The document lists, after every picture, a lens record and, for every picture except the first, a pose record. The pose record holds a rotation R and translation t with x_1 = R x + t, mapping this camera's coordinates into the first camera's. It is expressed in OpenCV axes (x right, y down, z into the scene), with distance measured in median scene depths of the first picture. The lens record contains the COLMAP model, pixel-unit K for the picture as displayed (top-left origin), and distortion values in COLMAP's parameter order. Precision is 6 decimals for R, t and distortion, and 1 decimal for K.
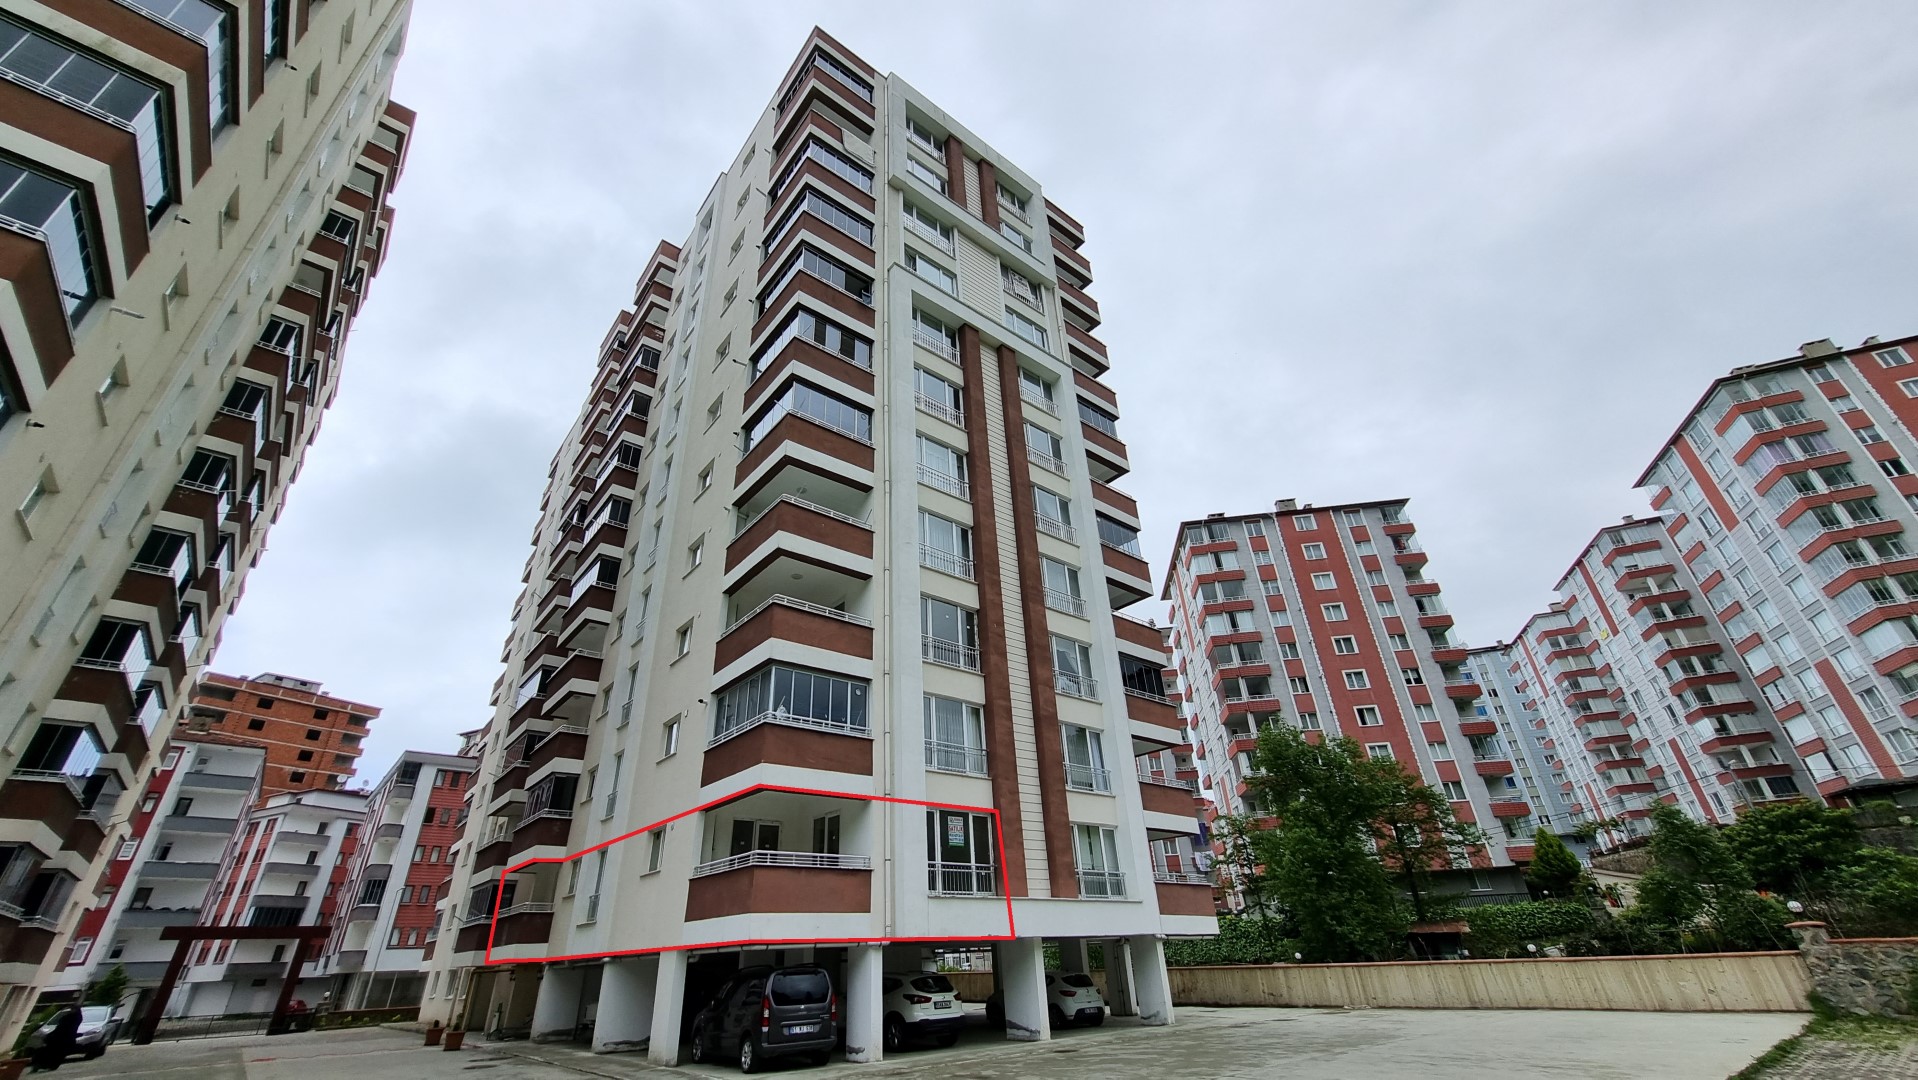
lens RADIAL K [[755.0, 0, 927.6], [0, 755.0, 531.5], [0, 0, 1]] dist [-0.002527, 0.002311]
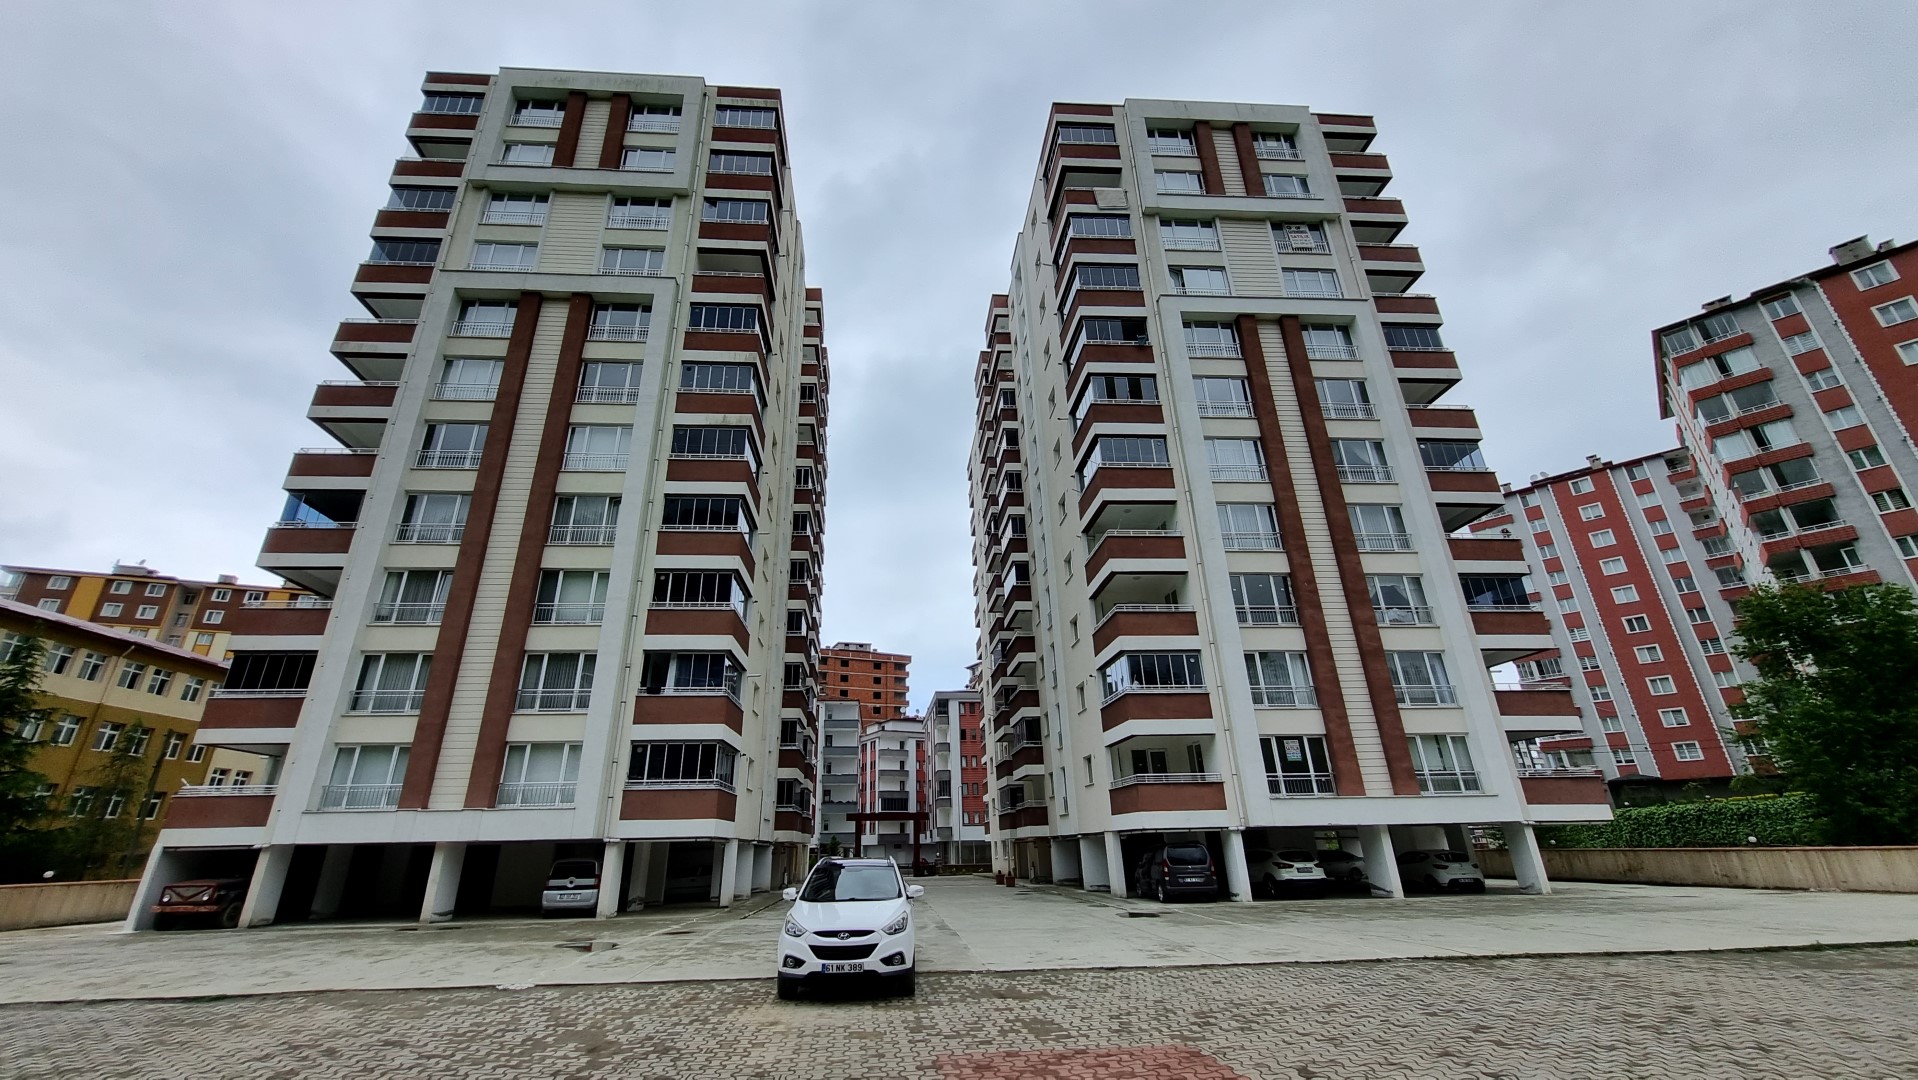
lens RADIAL K [[755.4, 0, 923.2], [0, 755.4, 527.7], [0, 0, 1]] dist [0.008624, -0.004783]
pose [[0.818391, -0.208535, -0.535490, 0.218970], [0.277765, 0.959298, 0.050932, -0.170030], [0.503073, -0.190422, 0.843005, -0.284946]]
